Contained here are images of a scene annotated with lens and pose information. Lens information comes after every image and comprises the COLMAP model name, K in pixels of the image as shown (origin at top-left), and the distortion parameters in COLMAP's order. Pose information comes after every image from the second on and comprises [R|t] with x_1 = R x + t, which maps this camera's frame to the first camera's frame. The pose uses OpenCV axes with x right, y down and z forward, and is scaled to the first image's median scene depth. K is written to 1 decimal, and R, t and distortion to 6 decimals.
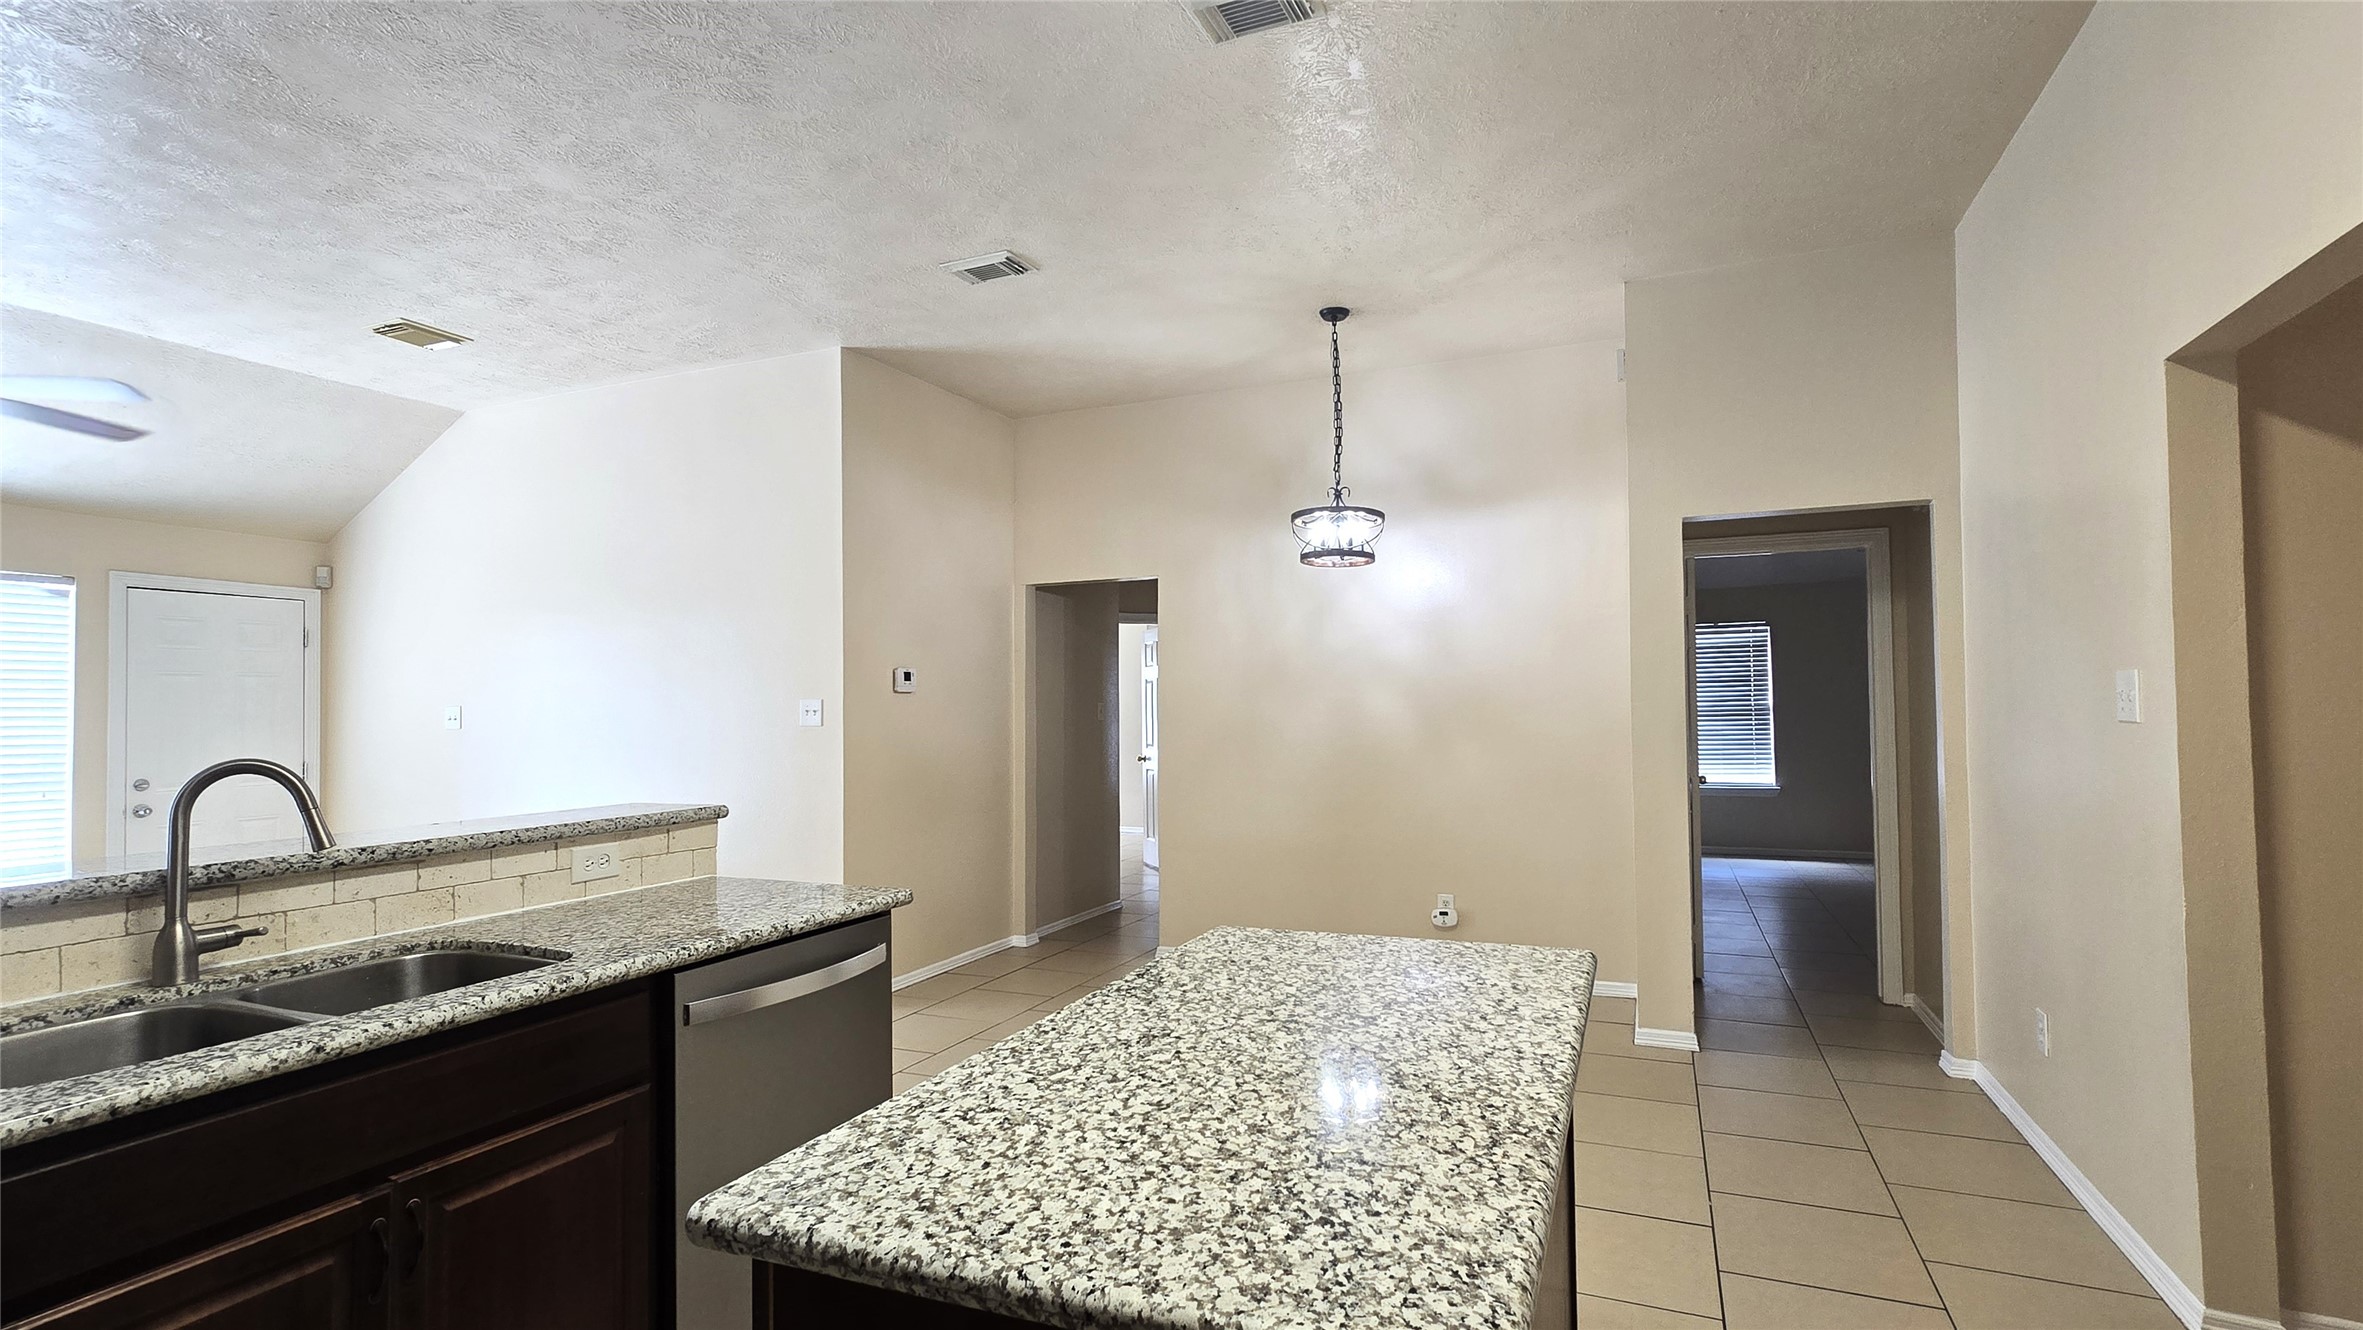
lens RADIAL K [[1086.0, 0, 1194.9], [0, 1086.0, 674.8], [0, 0, 1]] dist [-0.003604, 0.000307]
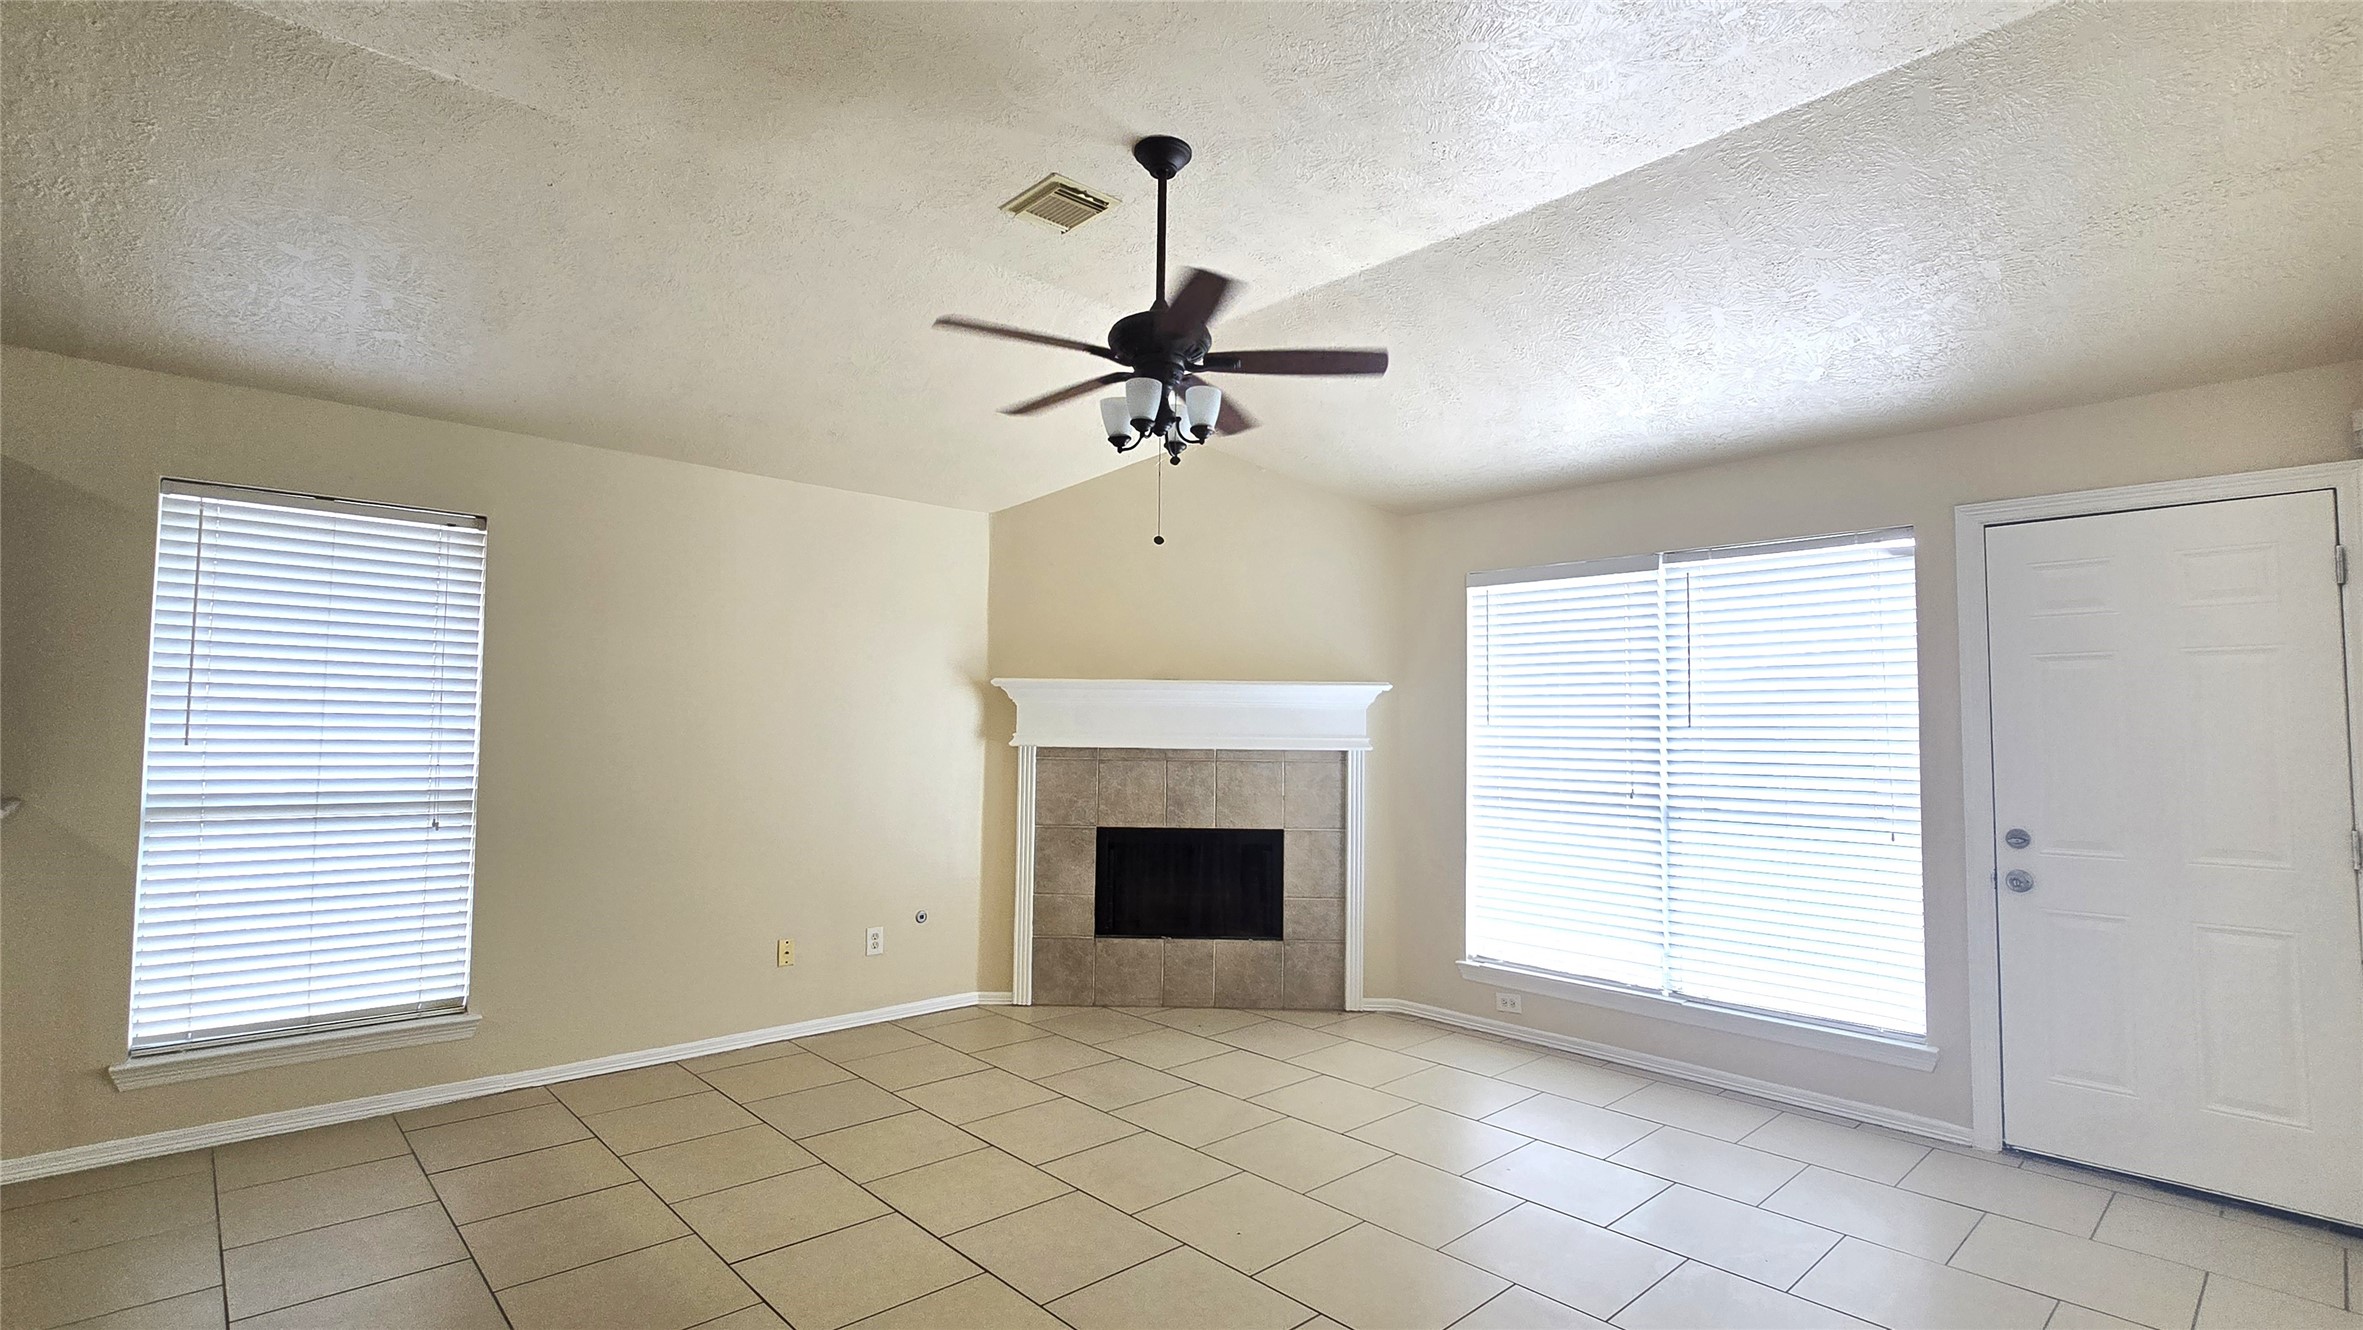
lens RADIAL K [[1087.4, 0, 1206.0], [0, 1087.4, 680.4], [0, 0, 1]] dist [-0.002483, 0.000129]
pose [[-0.398264, -0.039360, -0.916426, -0.240691], [0.022429, 0.998362, -0.052626, 0.037554], [0.916997, -0.041514, -0.396729, 0.923798]]
